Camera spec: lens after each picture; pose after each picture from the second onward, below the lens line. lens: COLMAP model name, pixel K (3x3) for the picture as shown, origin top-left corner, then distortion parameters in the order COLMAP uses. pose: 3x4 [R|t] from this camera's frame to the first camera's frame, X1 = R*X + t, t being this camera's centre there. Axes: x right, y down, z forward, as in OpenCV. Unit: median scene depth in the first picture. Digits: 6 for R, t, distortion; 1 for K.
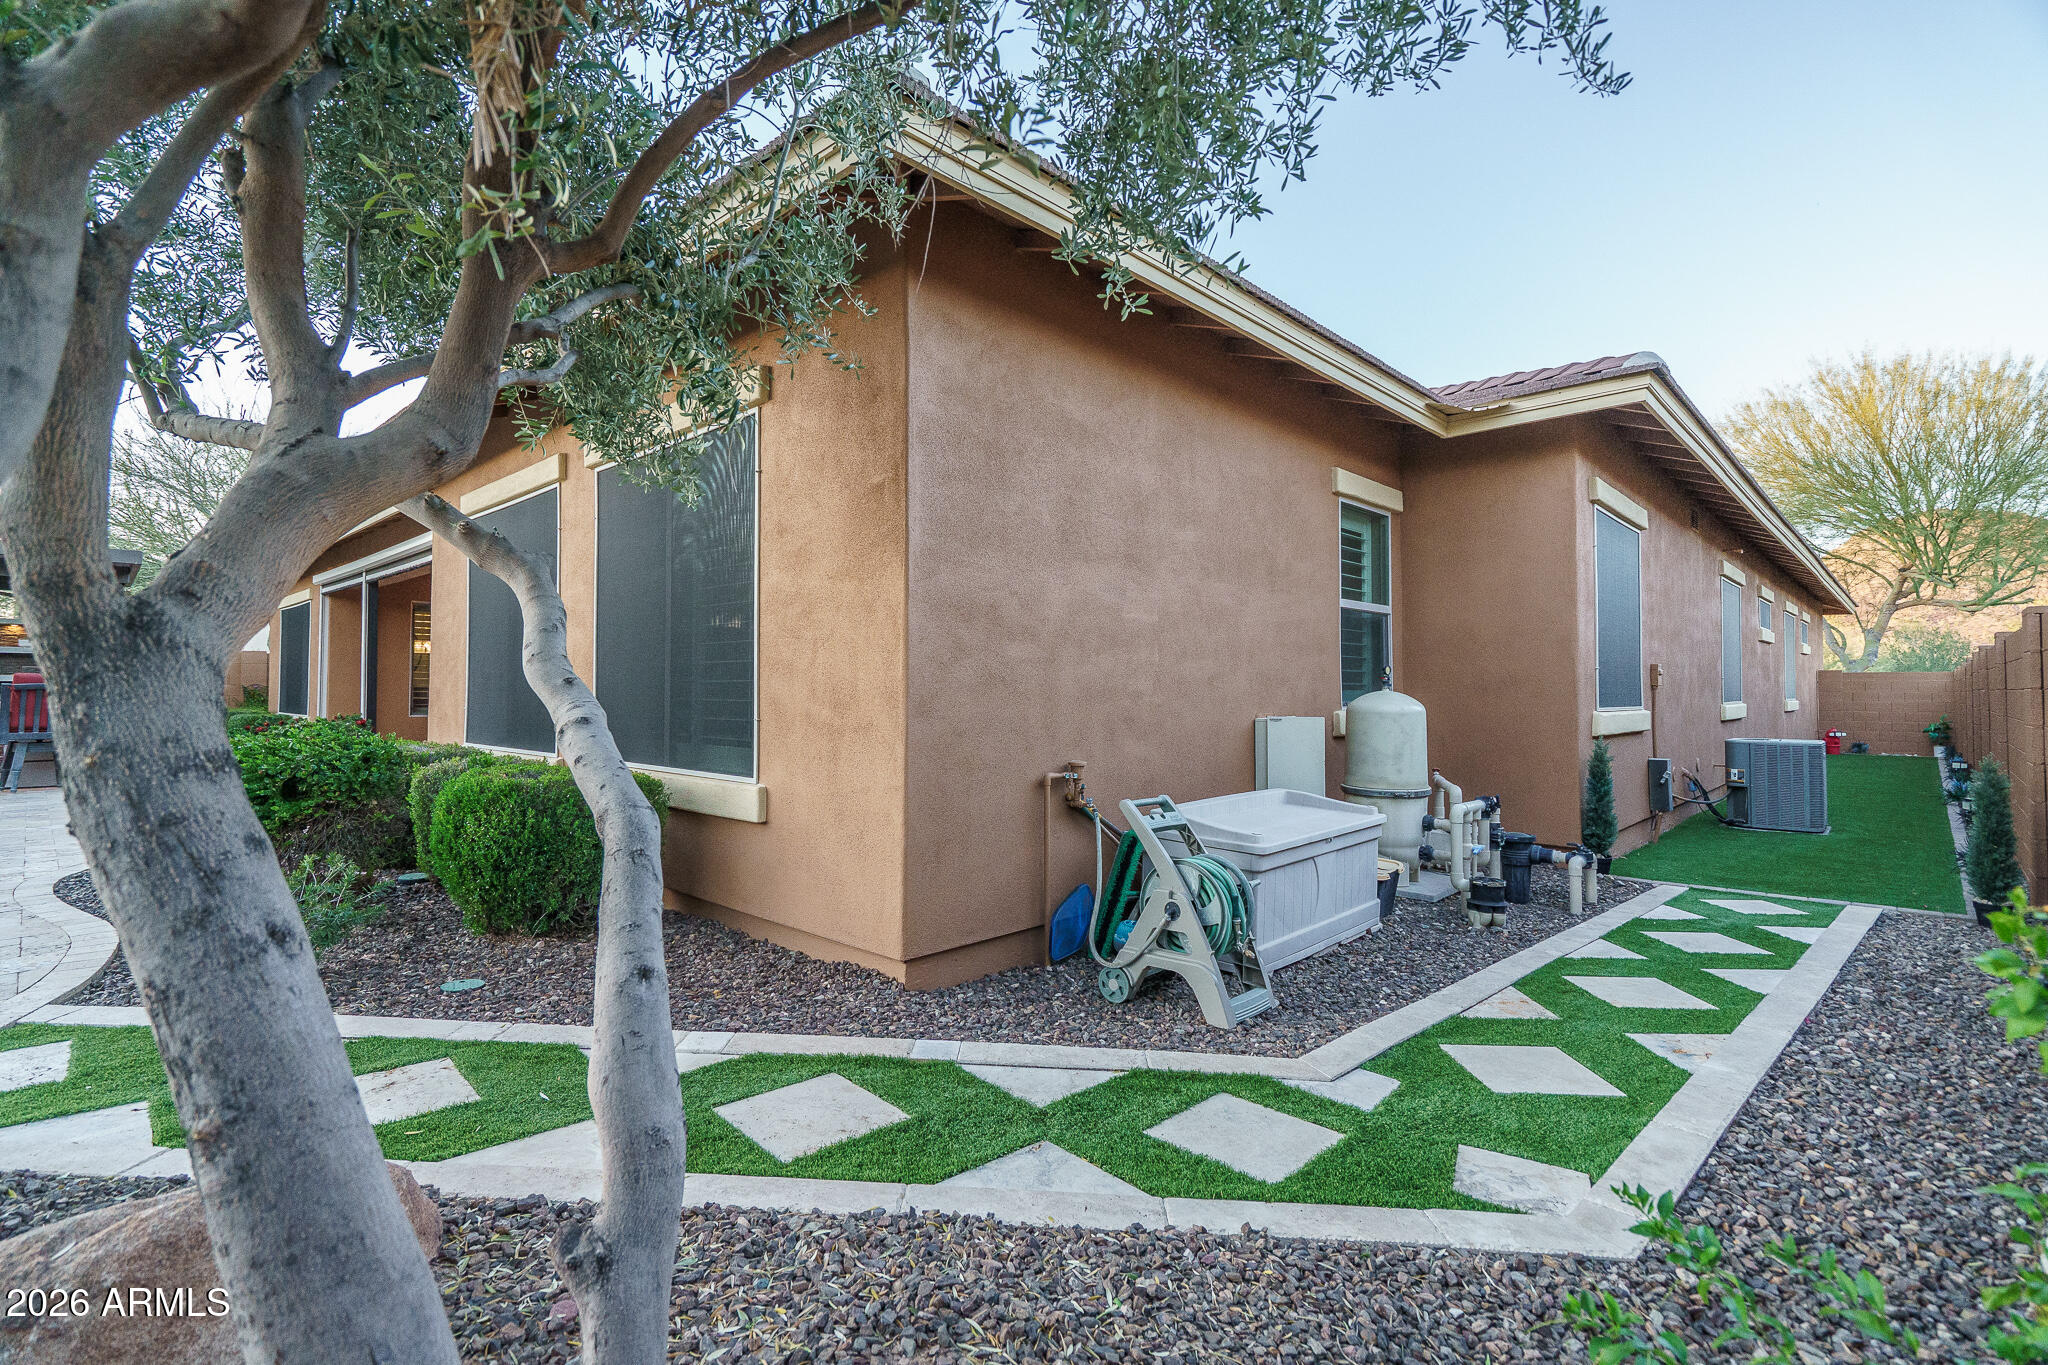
lens RADIAL K [[930.5, 0, 1024.0], [0, 930.5, 682.5], [0, 0, 1]] dist [0.023846, 0.000199]
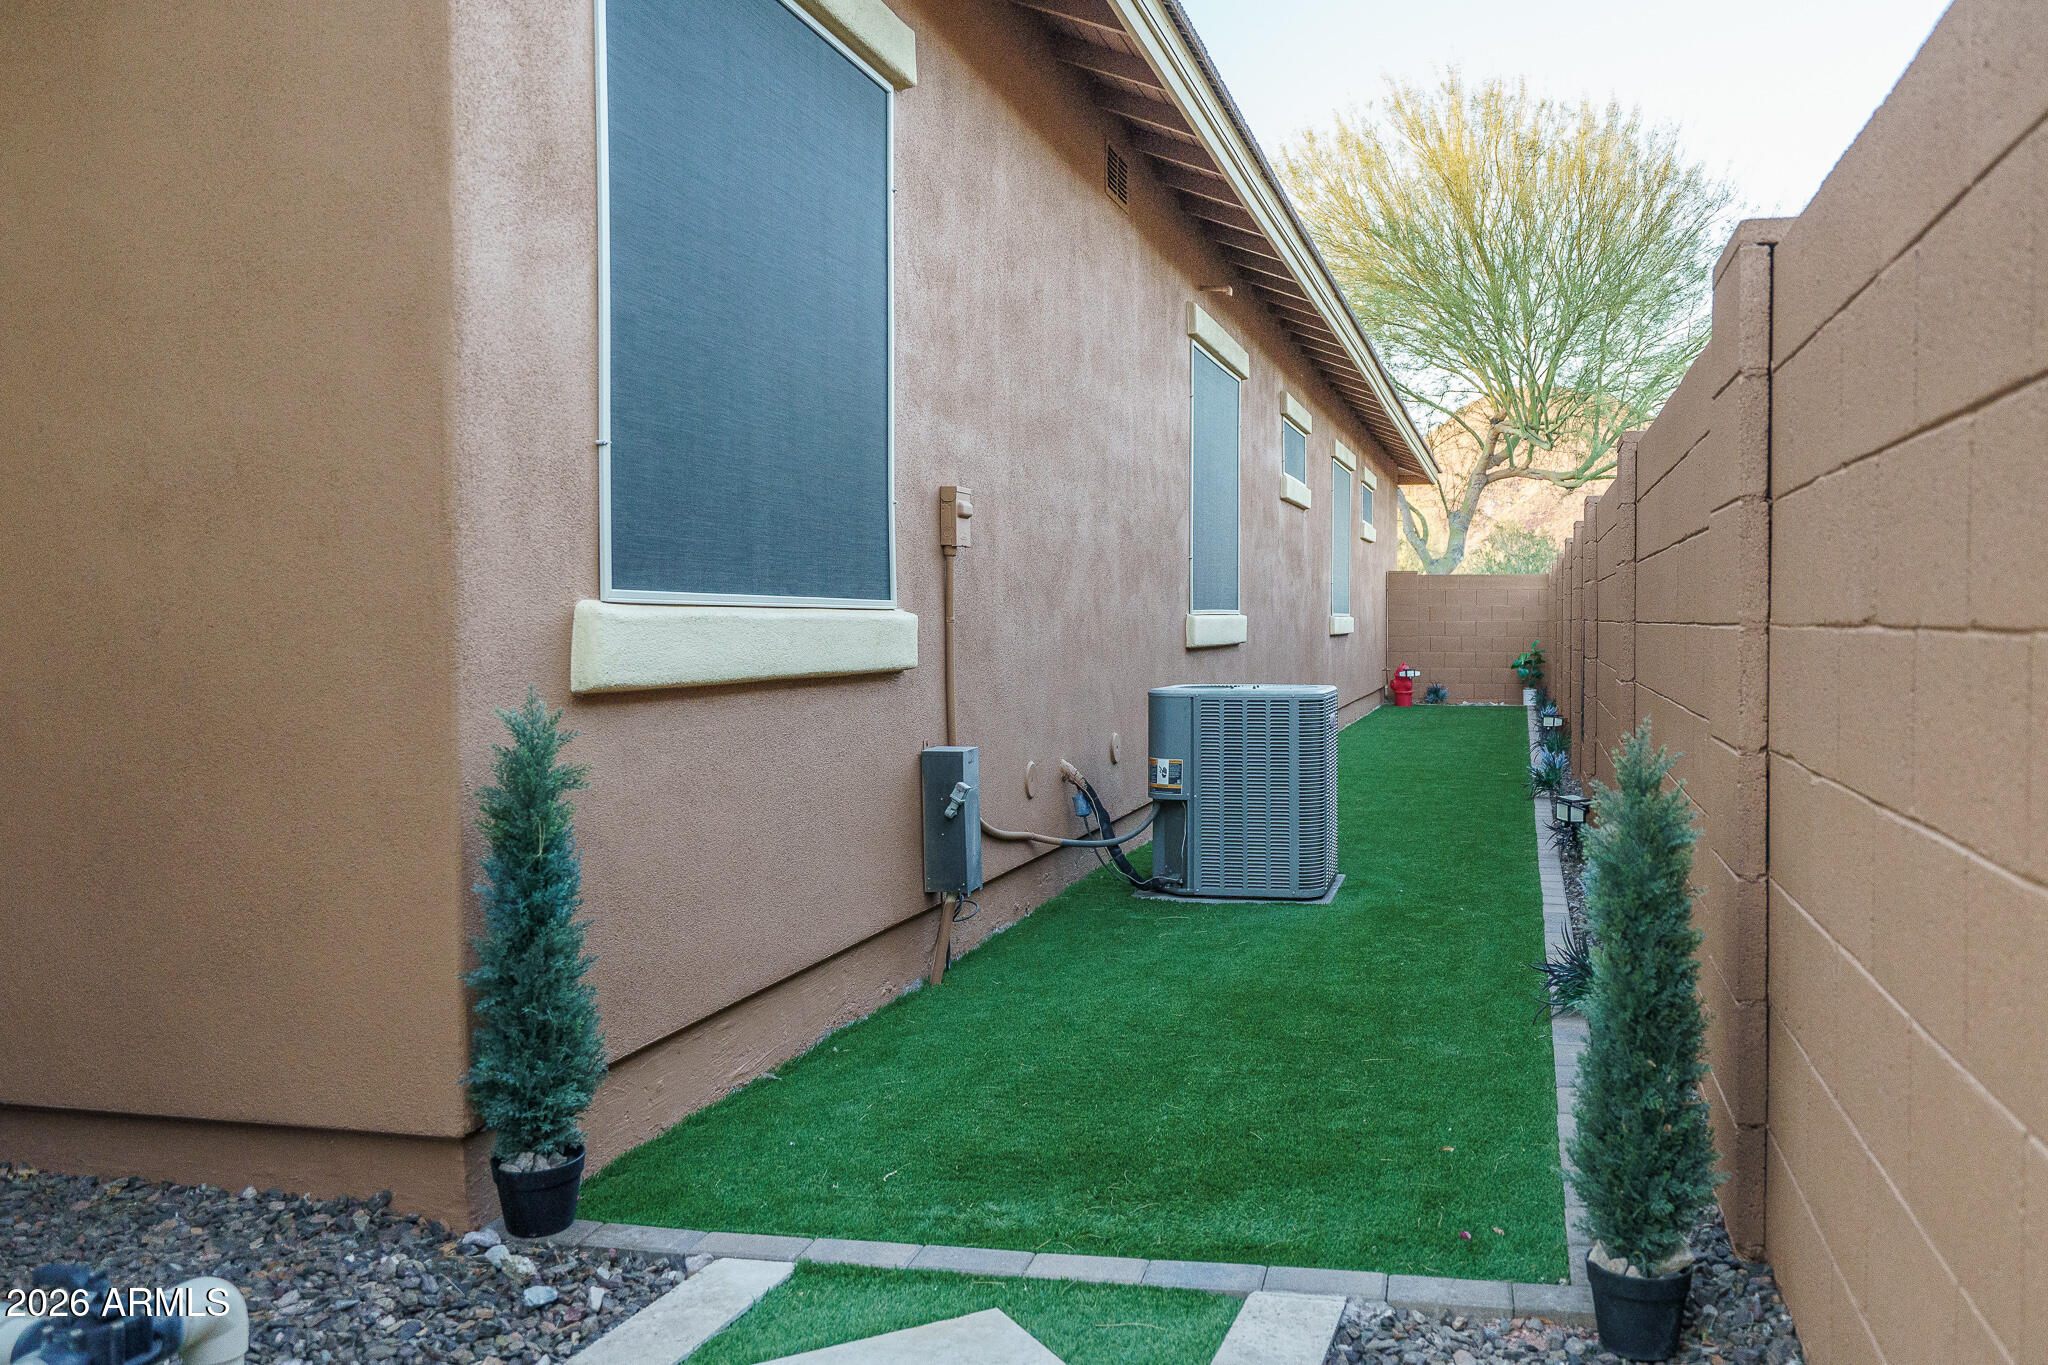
lens RADIAL K [[1610.6, 0, 1024.0], [0, 1610.6, 682.5], [0, 0, 1]] dist [0.045212, -0.001064]
pose [[0.895560, -0.019551, 0.444511, 0.234301], [-0.002088, 0.998838, 0.048138, 0.014514], [-0.444936, -0.044039, 0.894479, 0.240014]]
